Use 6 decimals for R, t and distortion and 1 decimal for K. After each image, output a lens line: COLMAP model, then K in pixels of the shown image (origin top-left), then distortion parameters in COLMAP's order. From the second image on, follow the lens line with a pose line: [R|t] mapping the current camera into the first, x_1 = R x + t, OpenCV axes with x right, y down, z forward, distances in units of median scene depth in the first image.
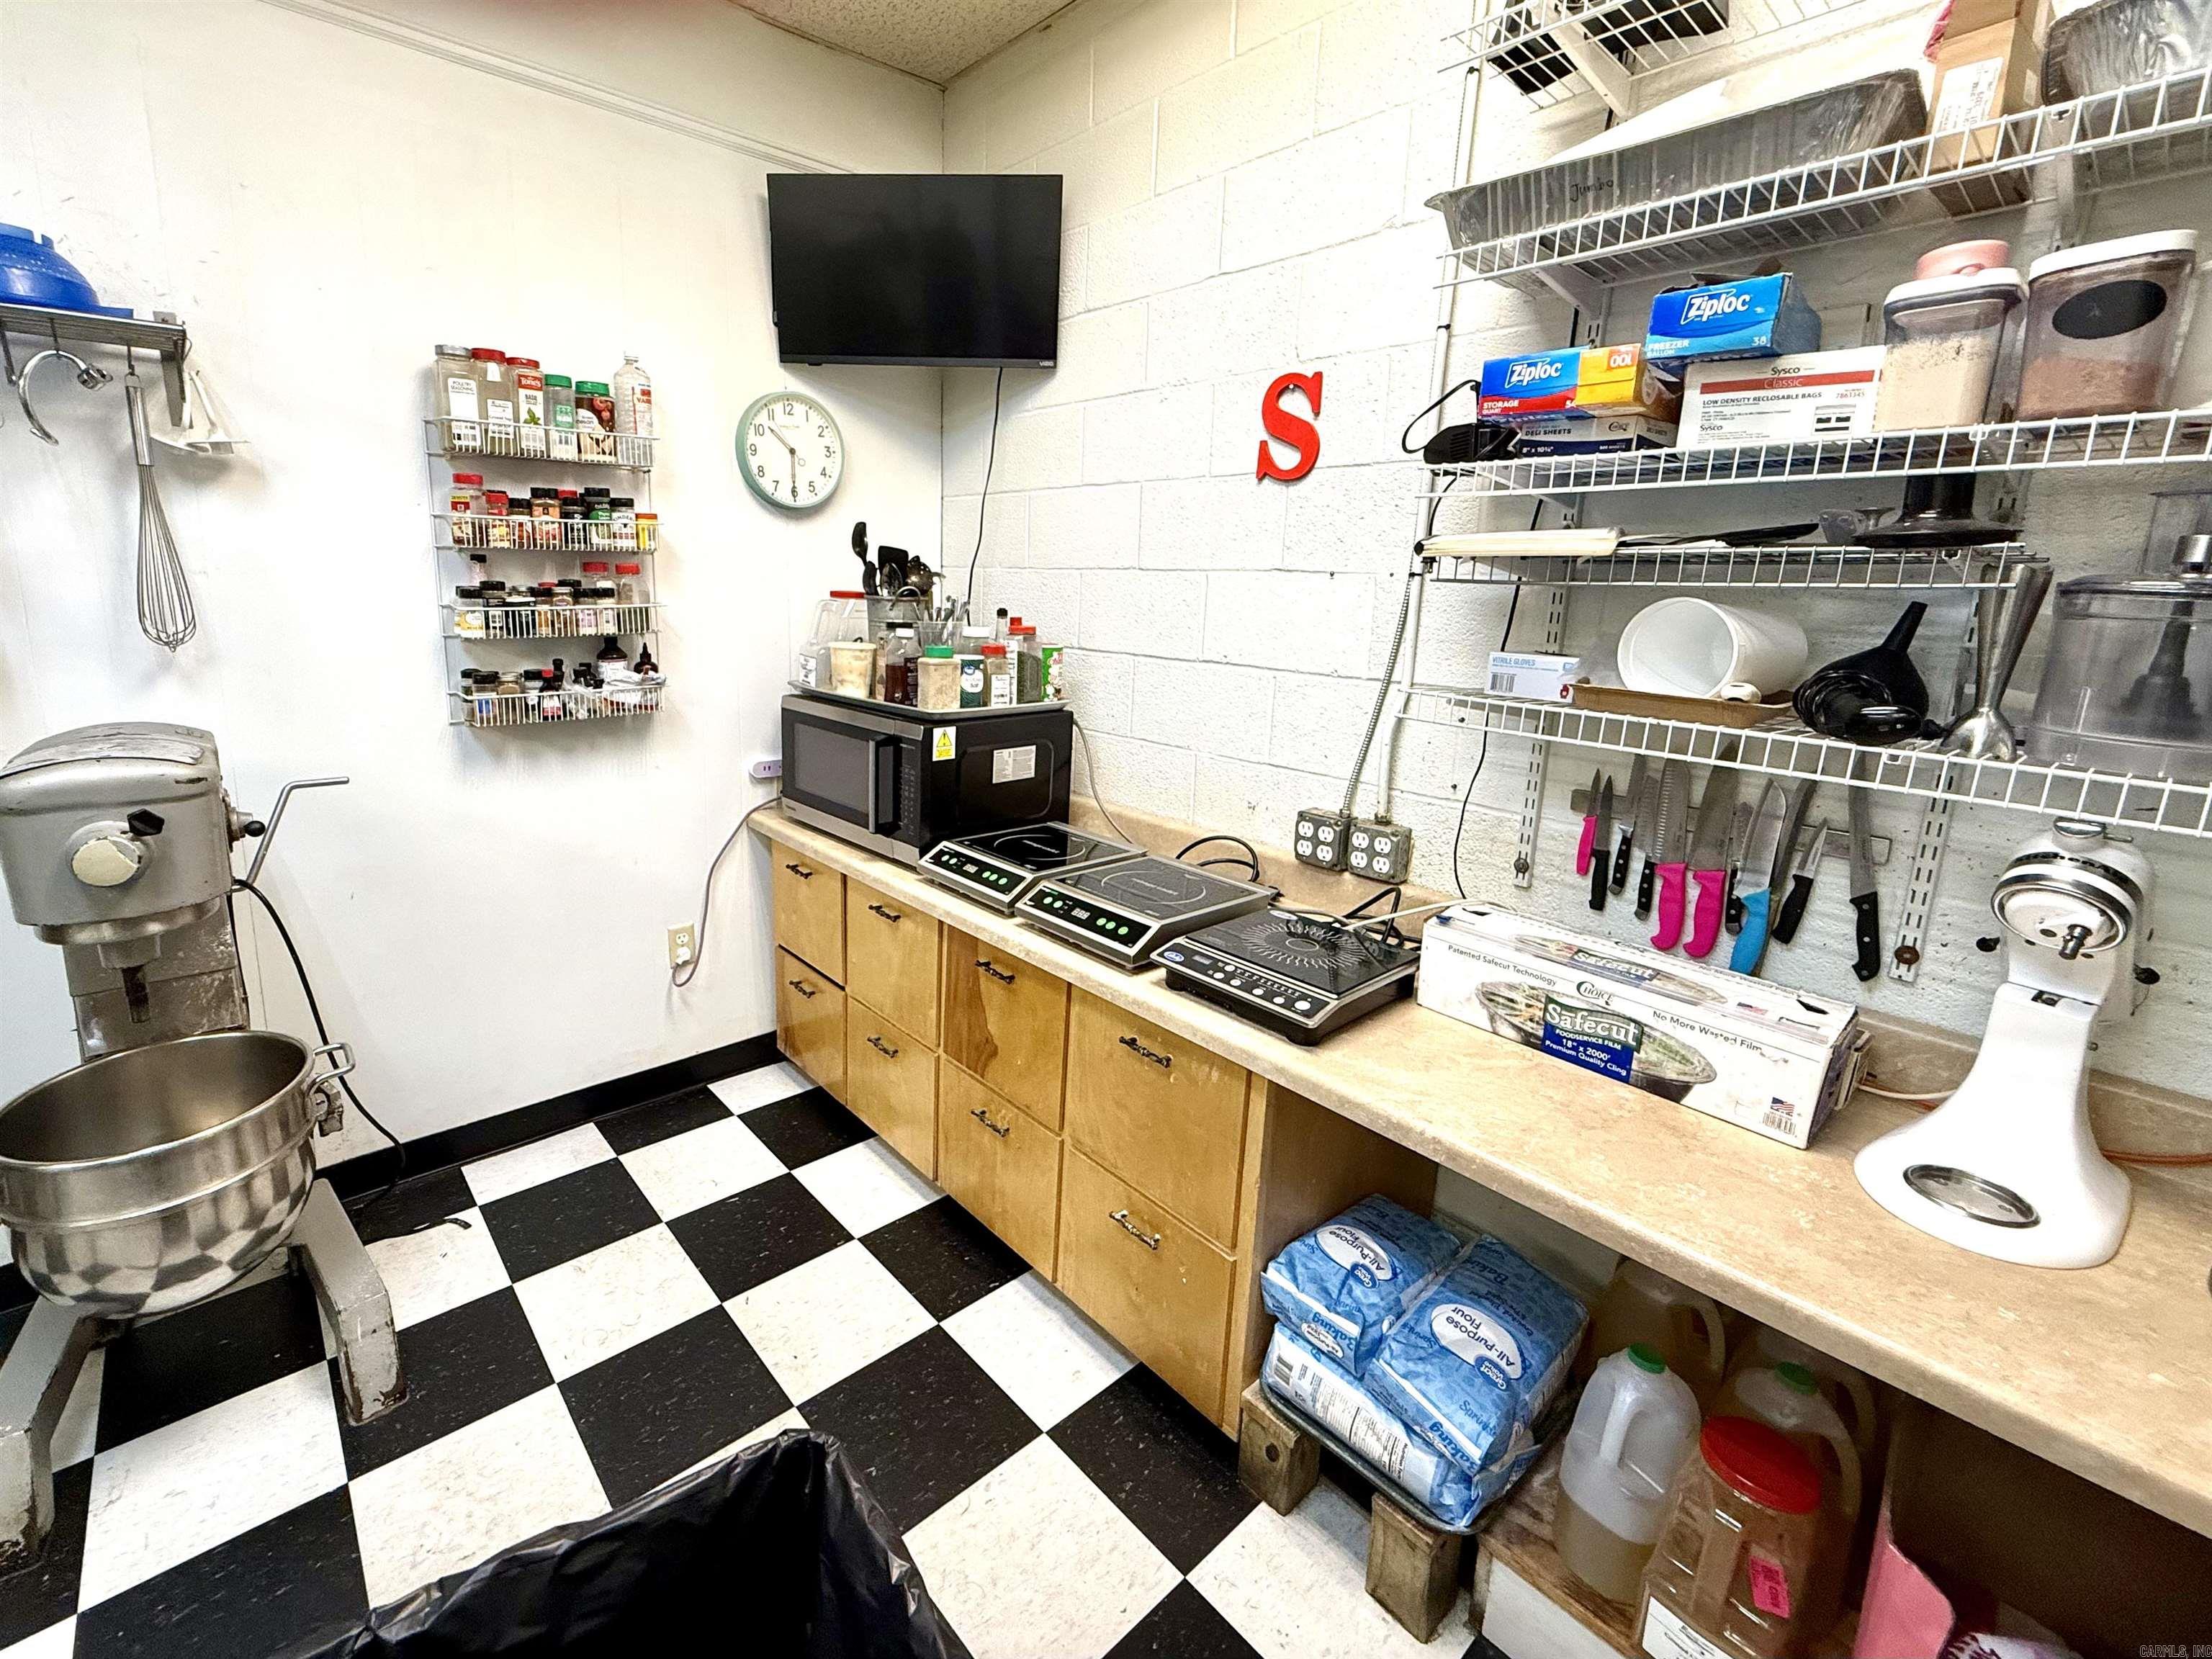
lens RADIAL K [[953.9, 0, 1017.1], [0, 953.9, 765.7], [0, 0, 1]] dist [-0.002562, -0.000031]
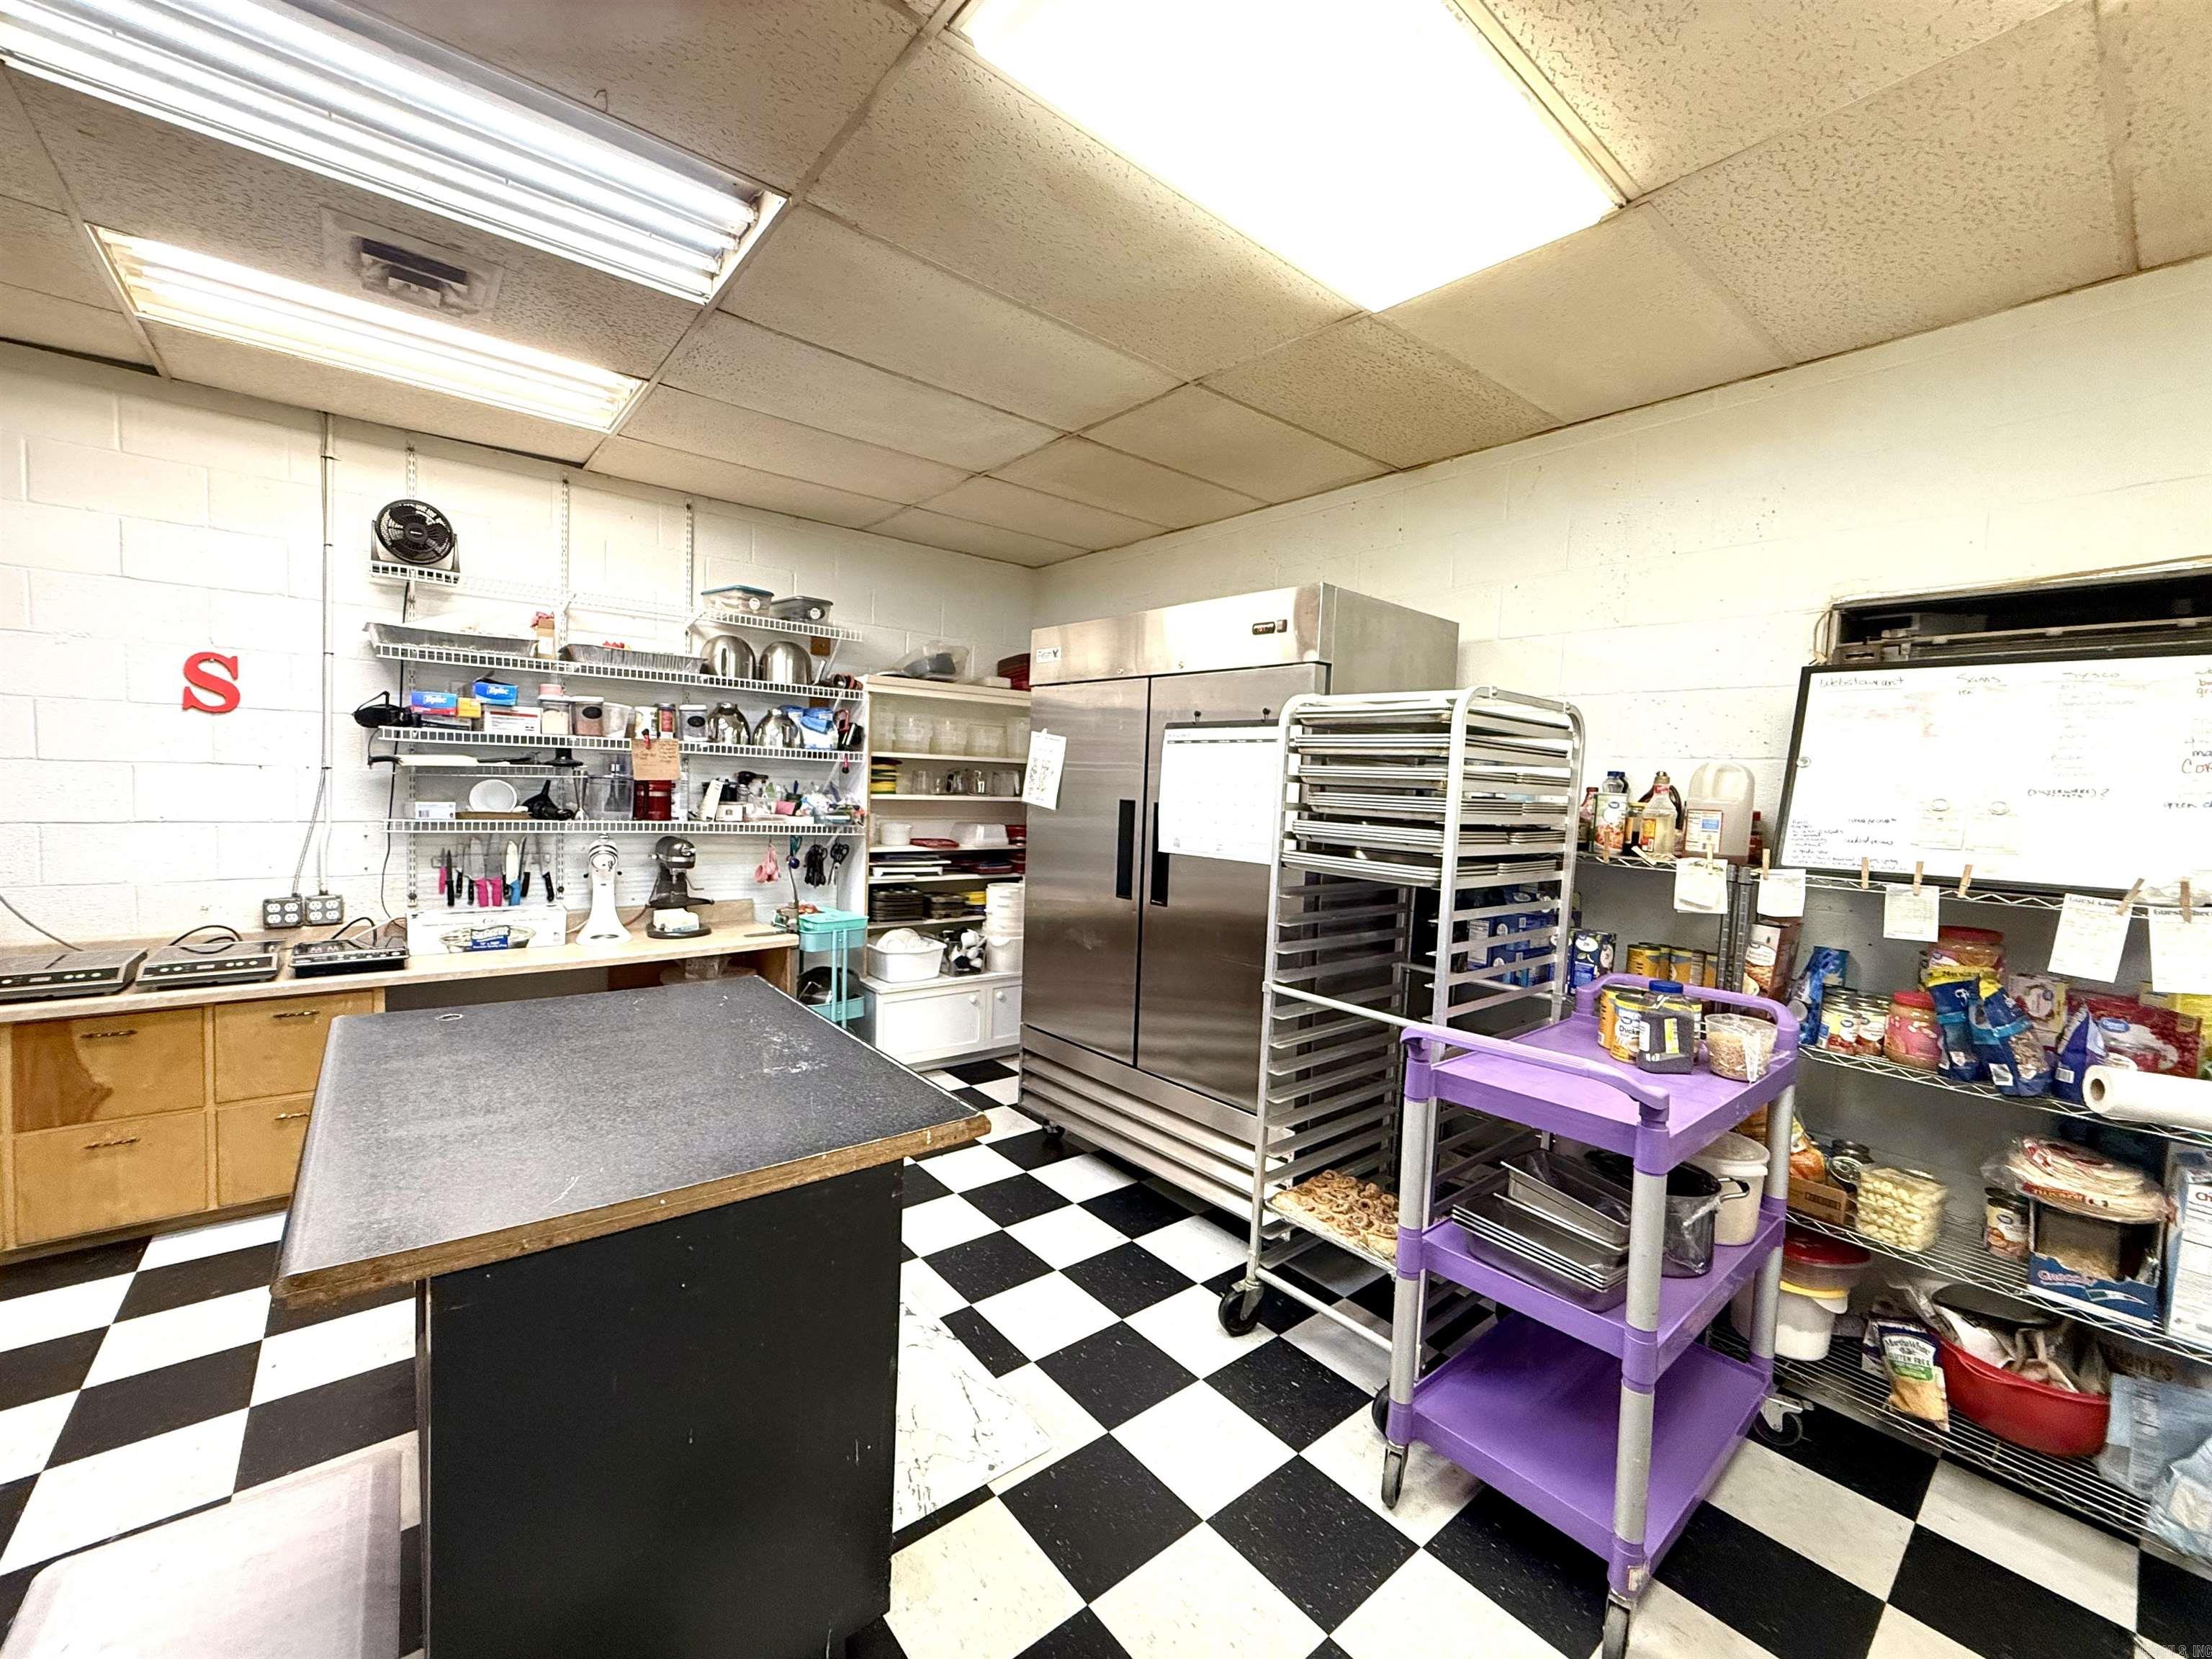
lens RADIAL K [[879.8, 0, 1098.6], [0, 879.8, 831.6], [0, 0, 1]] dist [-0.002124, -0.000011]
pose [[0.006281, -0.076363, 0.997060, -1.651347], [0.162878, 0.983843, 0.074325, 0.069738], [-0.986626, 0.161932, 0.018617, -0.721544]]
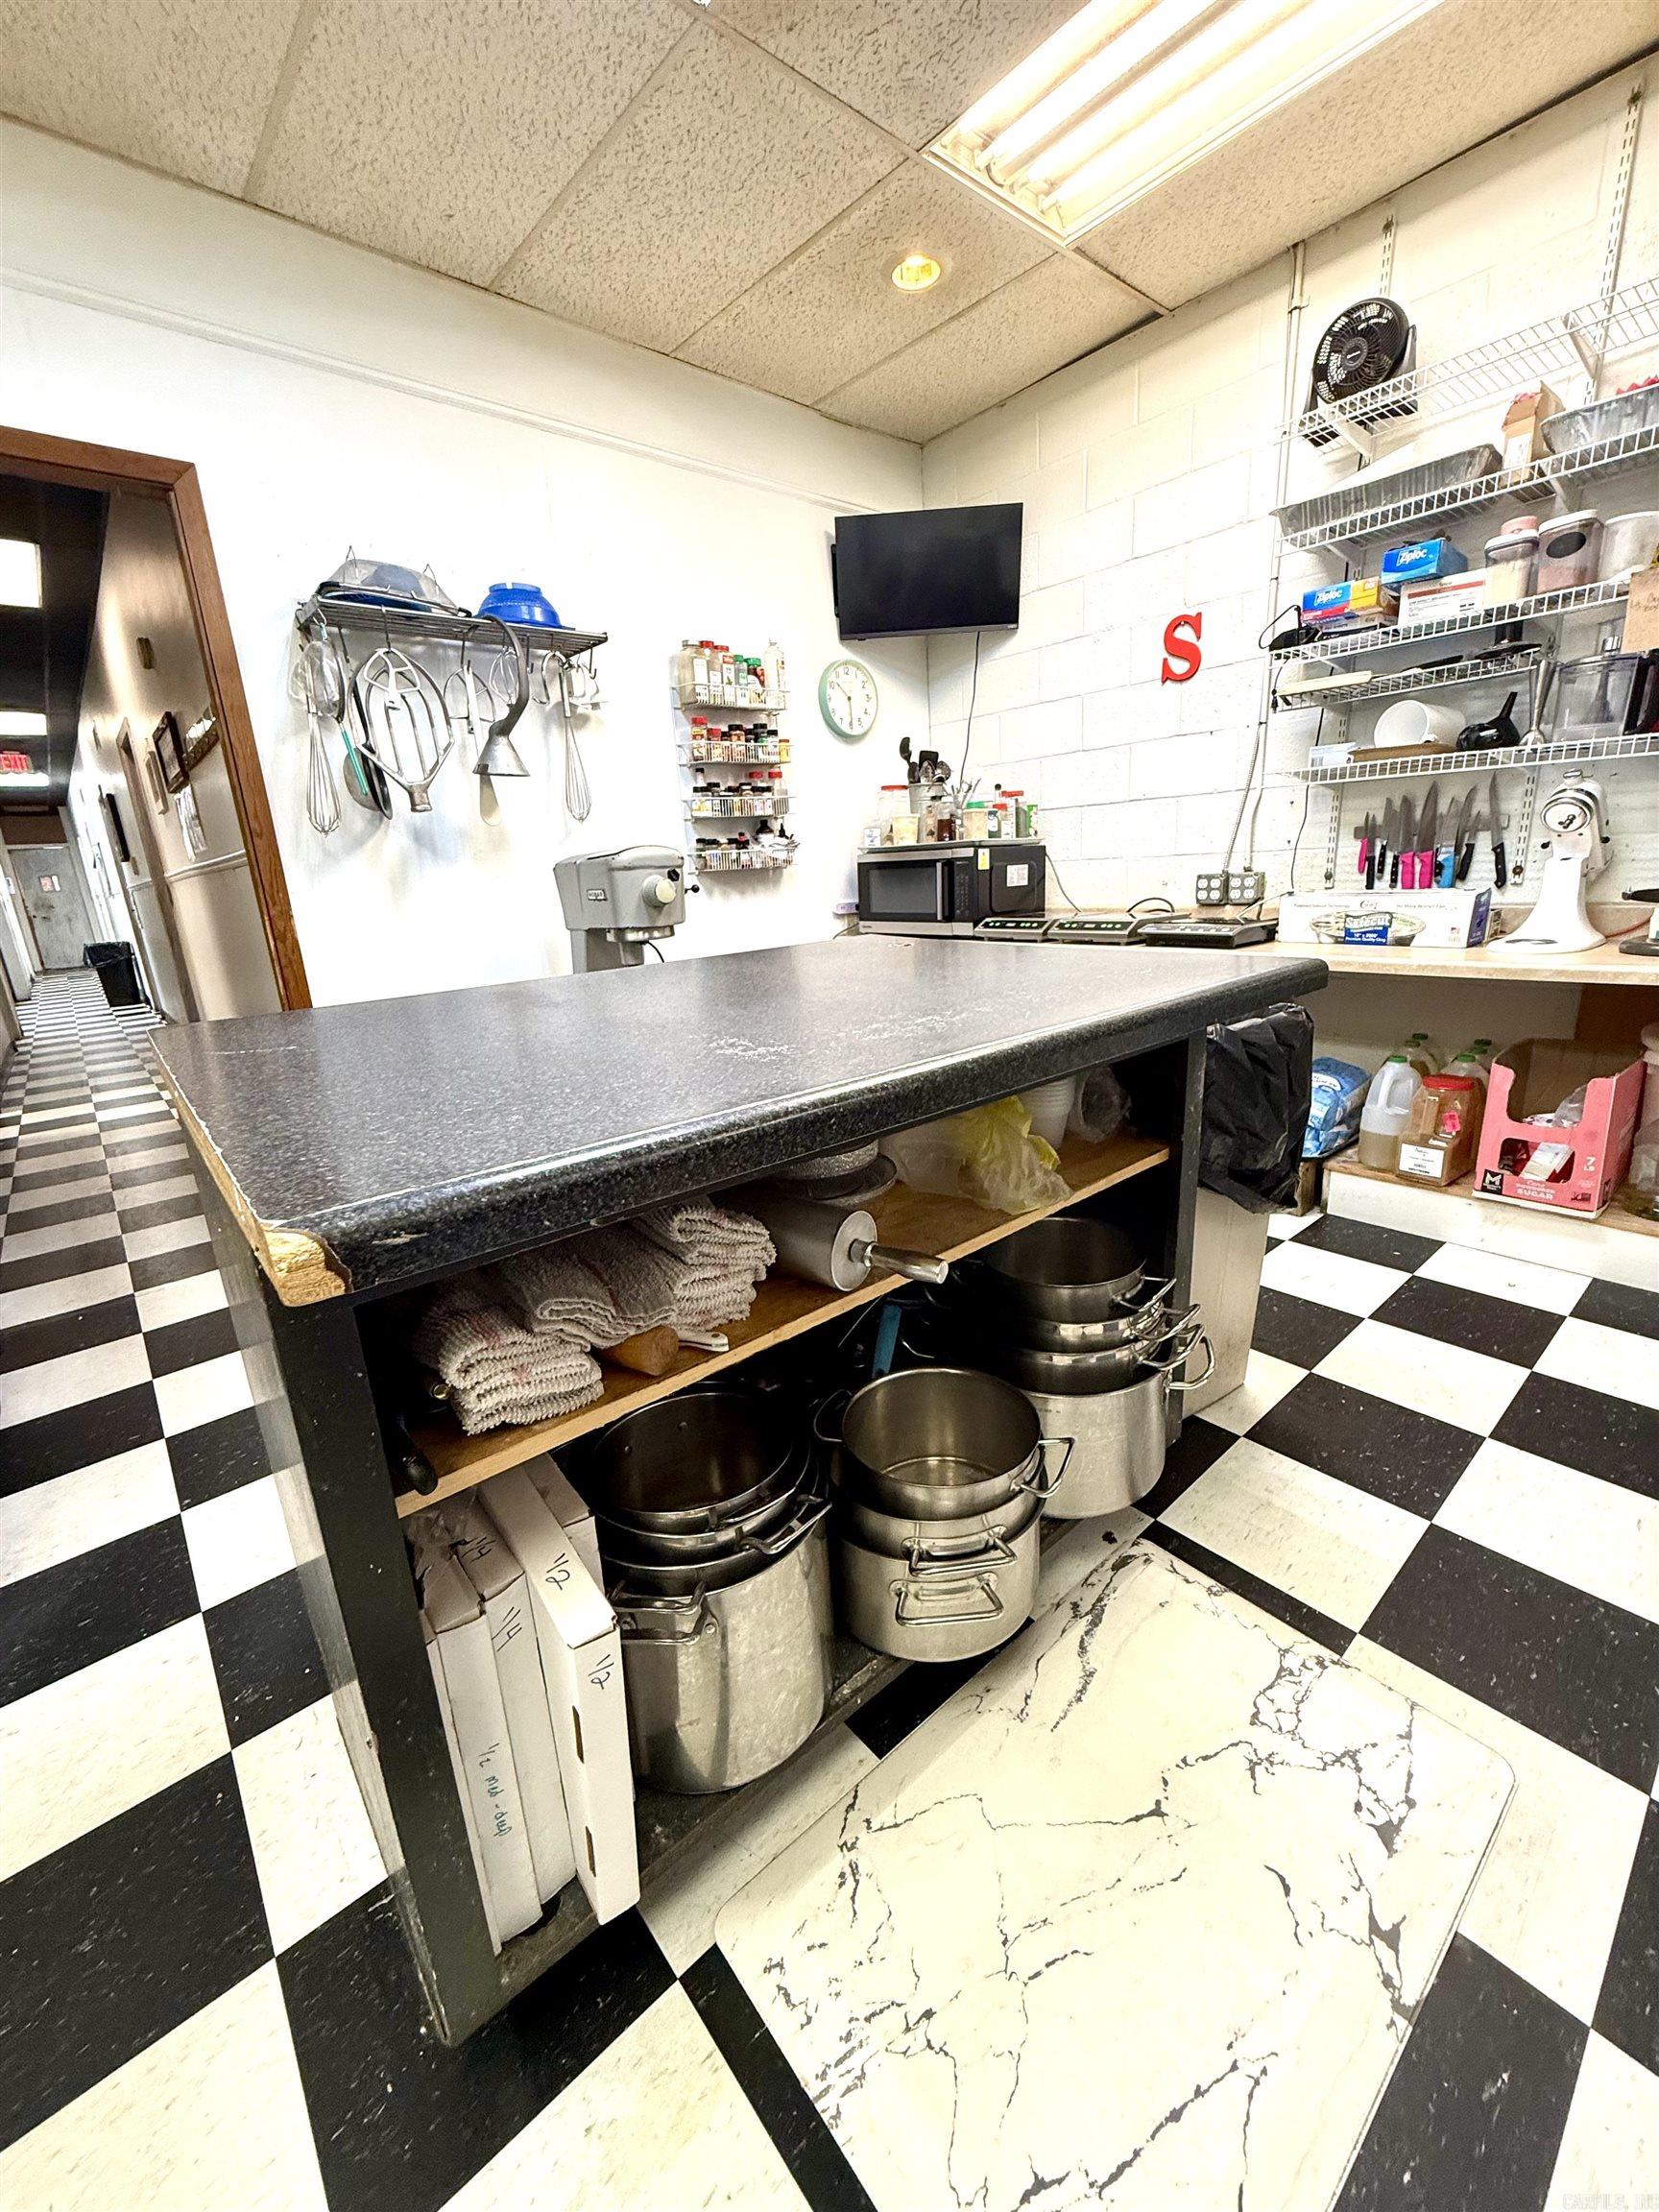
lens RADIAL K [[879.8, 0, 833.9], [0, 879.8, 1108.1], [0, 0, 1]] dist [-0.002124, -0.000011]
pose [[0.996841, -0.078862, -0.009376, -0.492165], [0.079333, 0.994258, 0.071813, 0.387209], [0.003659, -0.072331, 0.997374, -0.813190]]
